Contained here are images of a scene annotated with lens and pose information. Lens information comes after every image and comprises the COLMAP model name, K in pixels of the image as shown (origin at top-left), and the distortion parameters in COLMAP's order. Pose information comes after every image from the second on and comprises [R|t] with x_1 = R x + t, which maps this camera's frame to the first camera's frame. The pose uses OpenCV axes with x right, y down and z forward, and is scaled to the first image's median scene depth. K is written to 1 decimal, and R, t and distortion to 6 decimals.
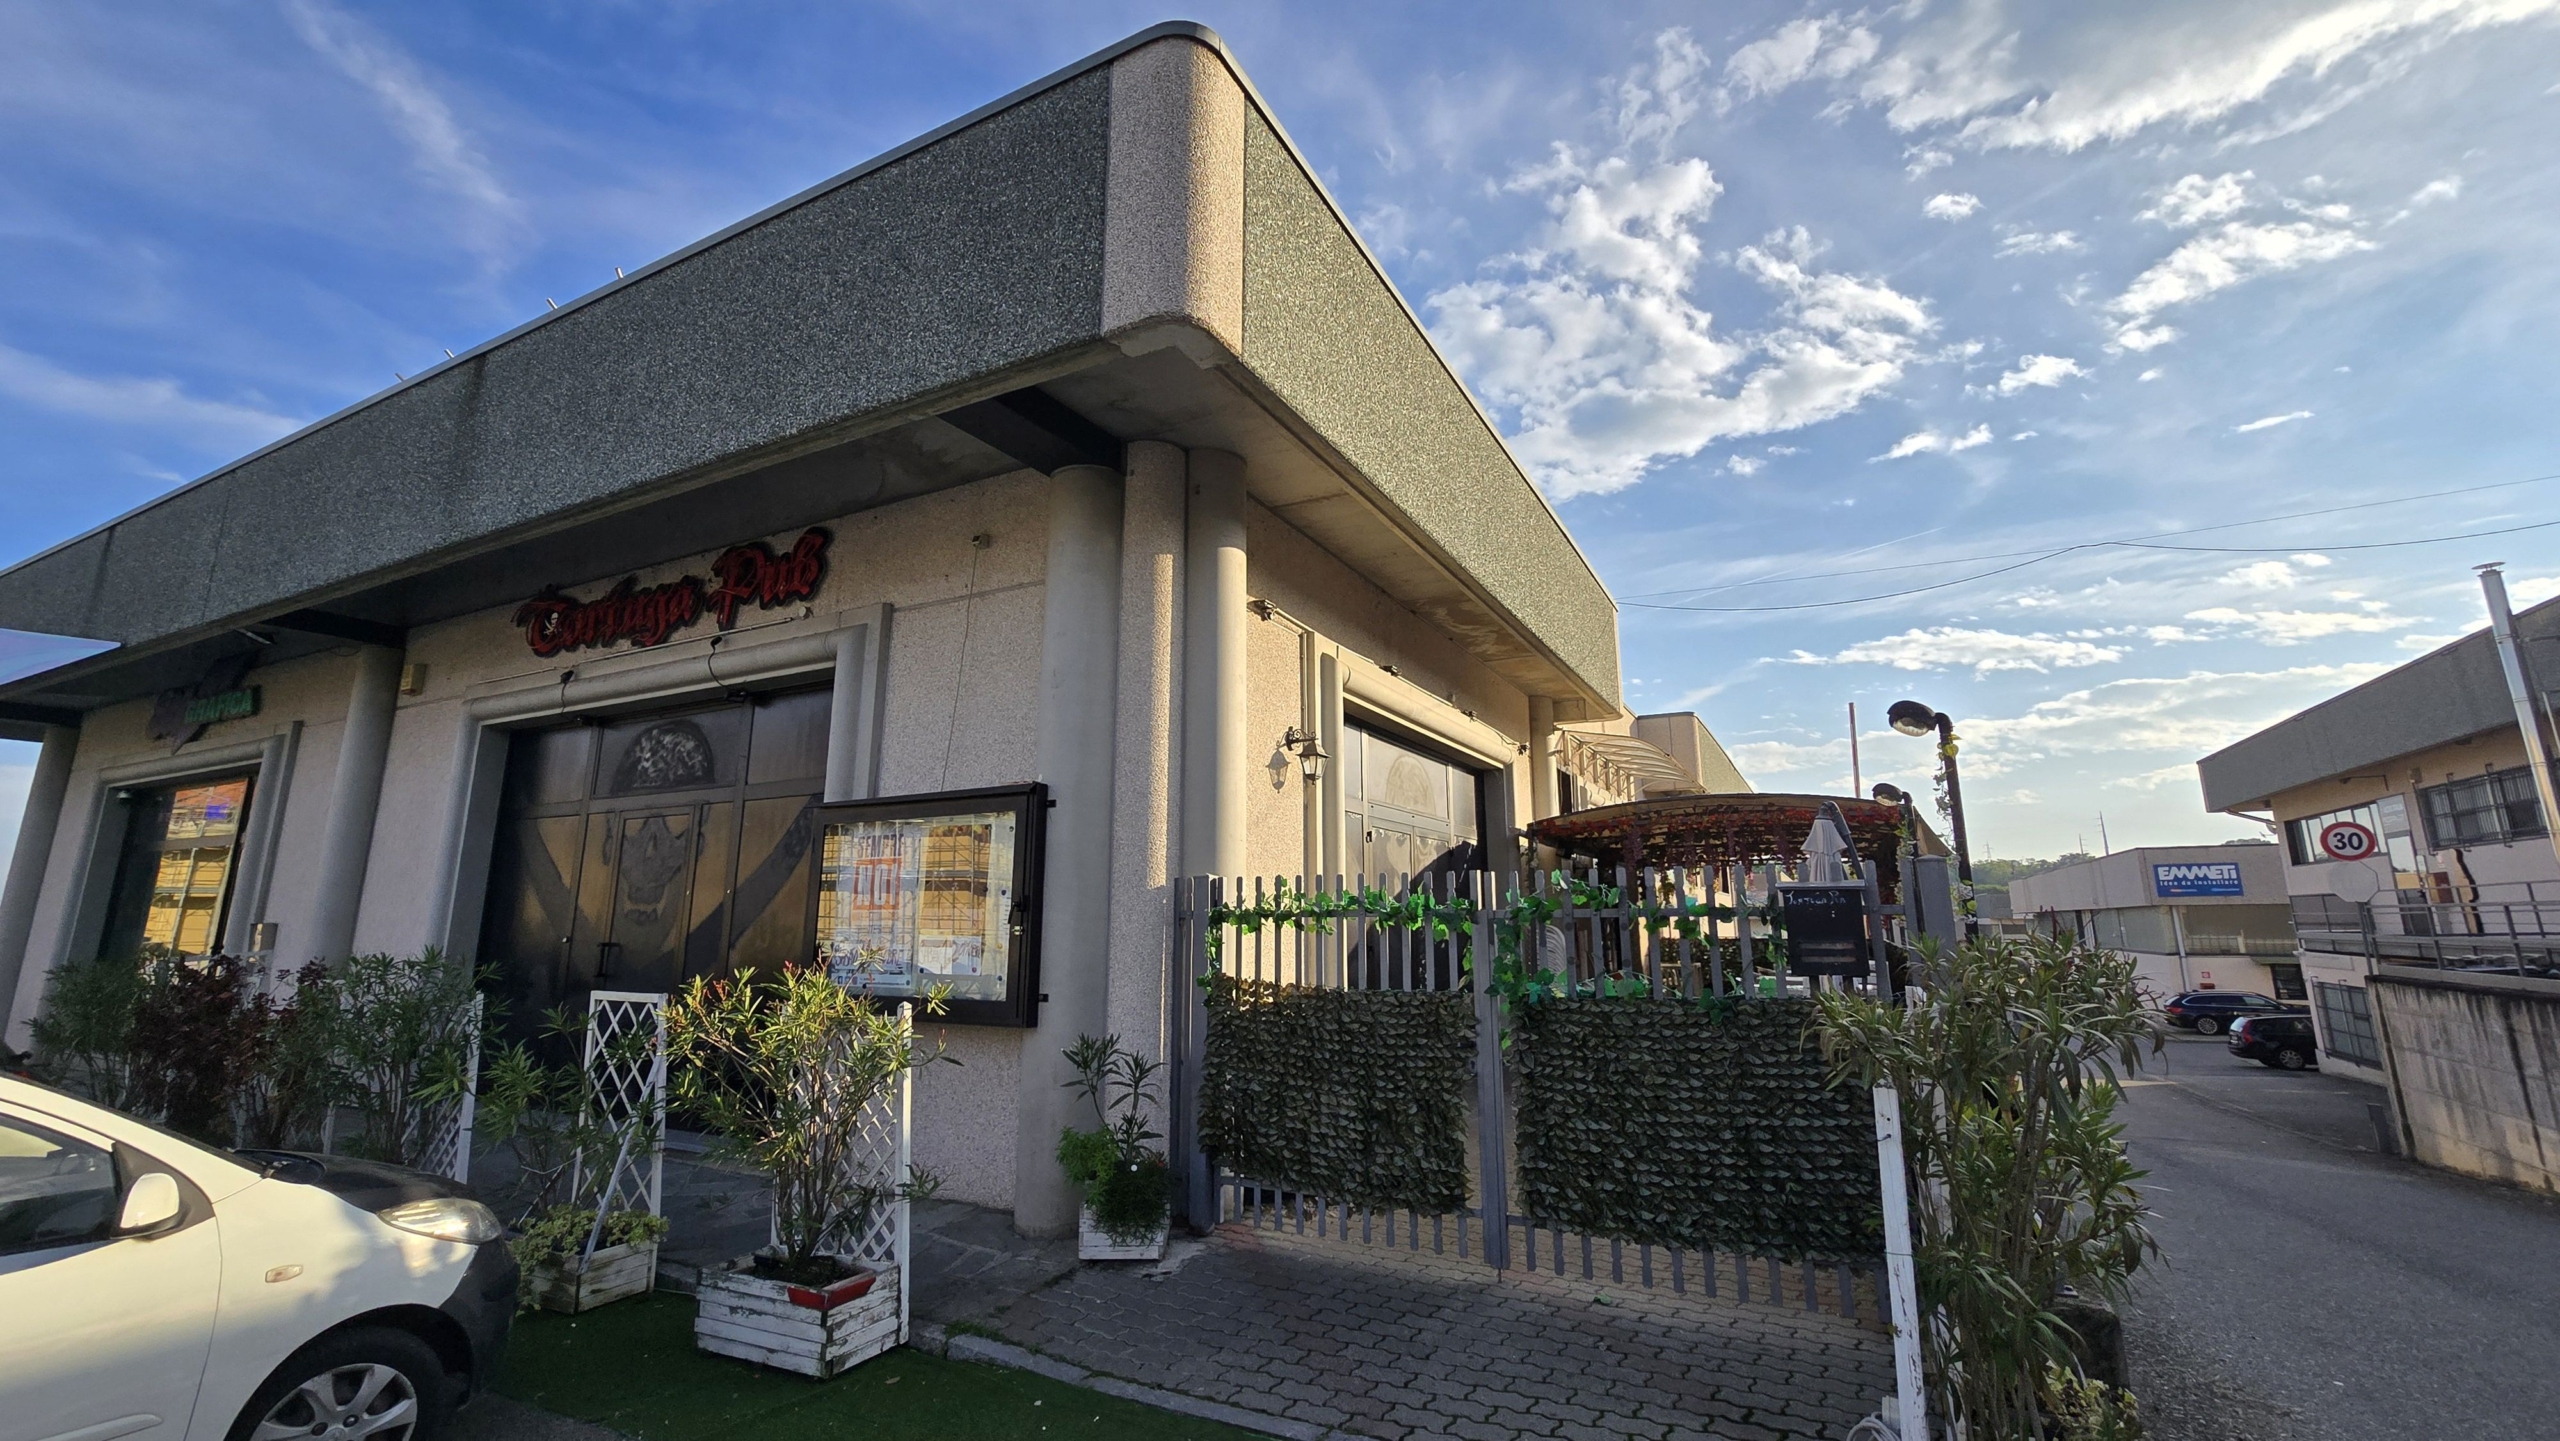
lens RADIAL K [[1006.7, 0, 1274.4], [0, 1006.7, 642.6], [0, 0, 1]] dist [-0.000970, 0.000188]
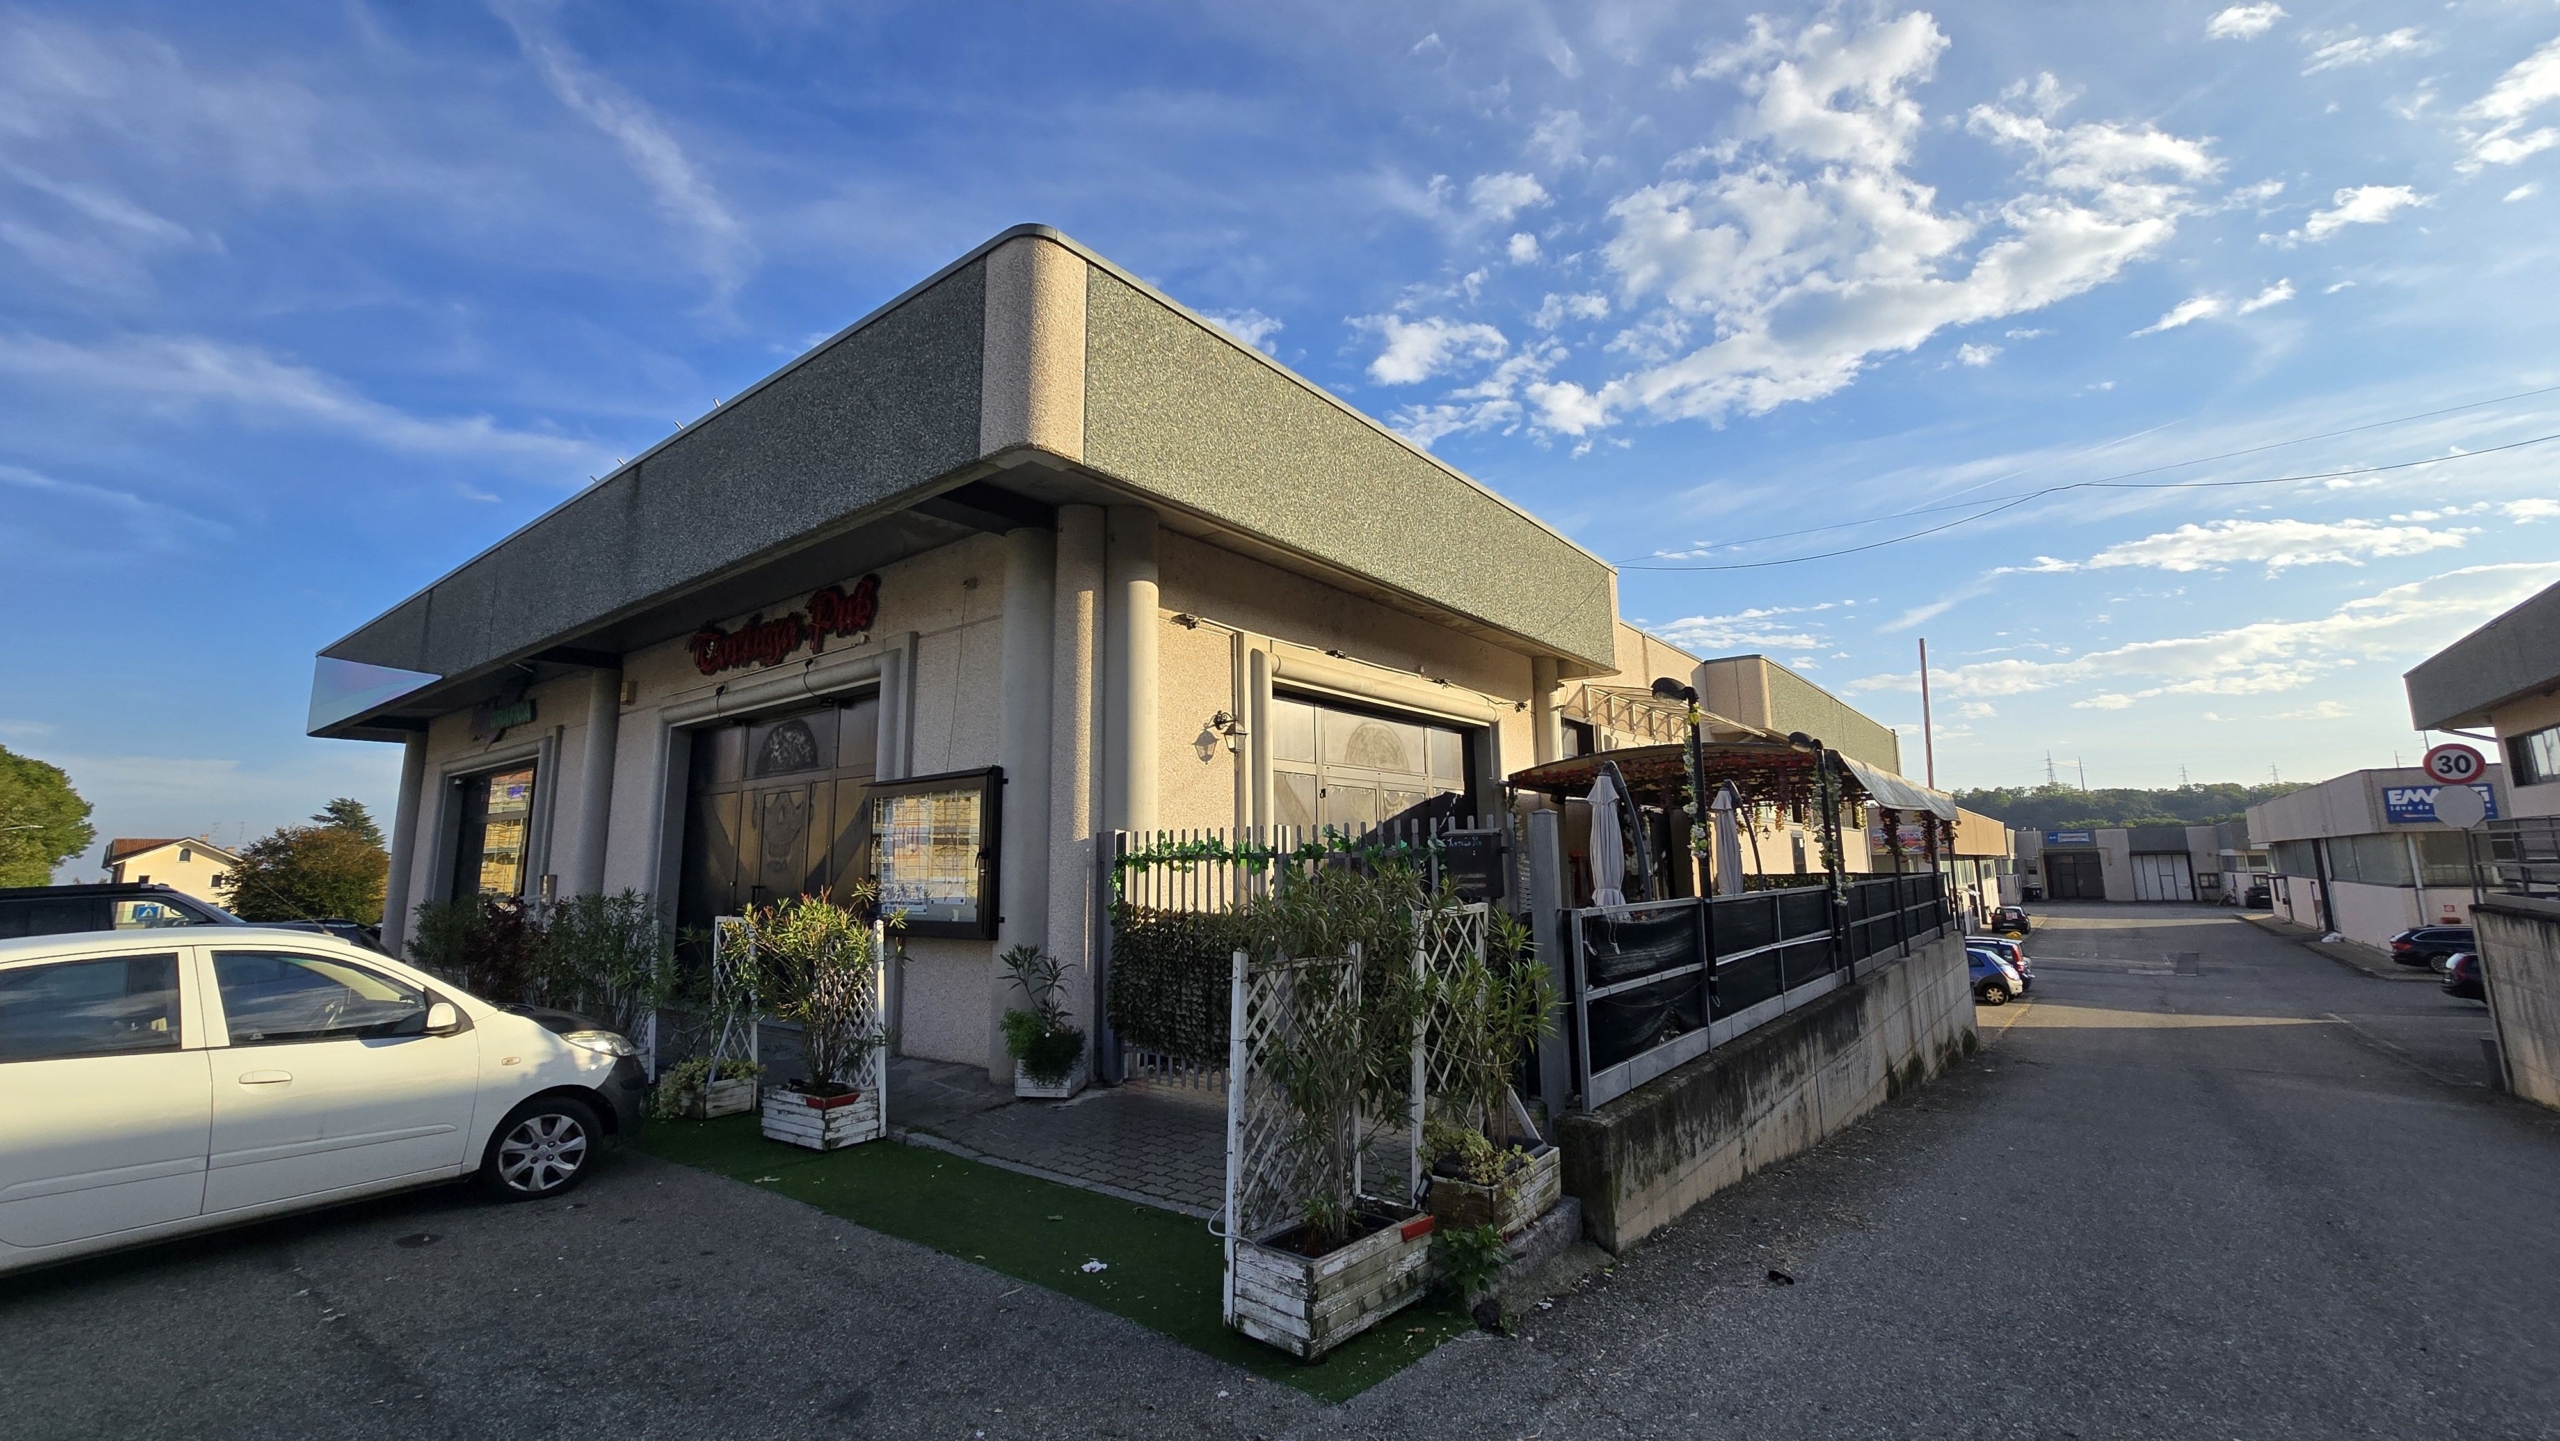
lens RADIAL K [[1012.2, 0, 1295.0], [0, 1012.2, 620.8], [0, 0, 1]] dist [-0.001155, 0.000305]
pose [[0.984166, -0.053446, -0.169002, 0.271788], [0.059251, 0.997807, 0.029491, -0.050280], [0.167055, -0.039038, 0.985174, -0.191311]]
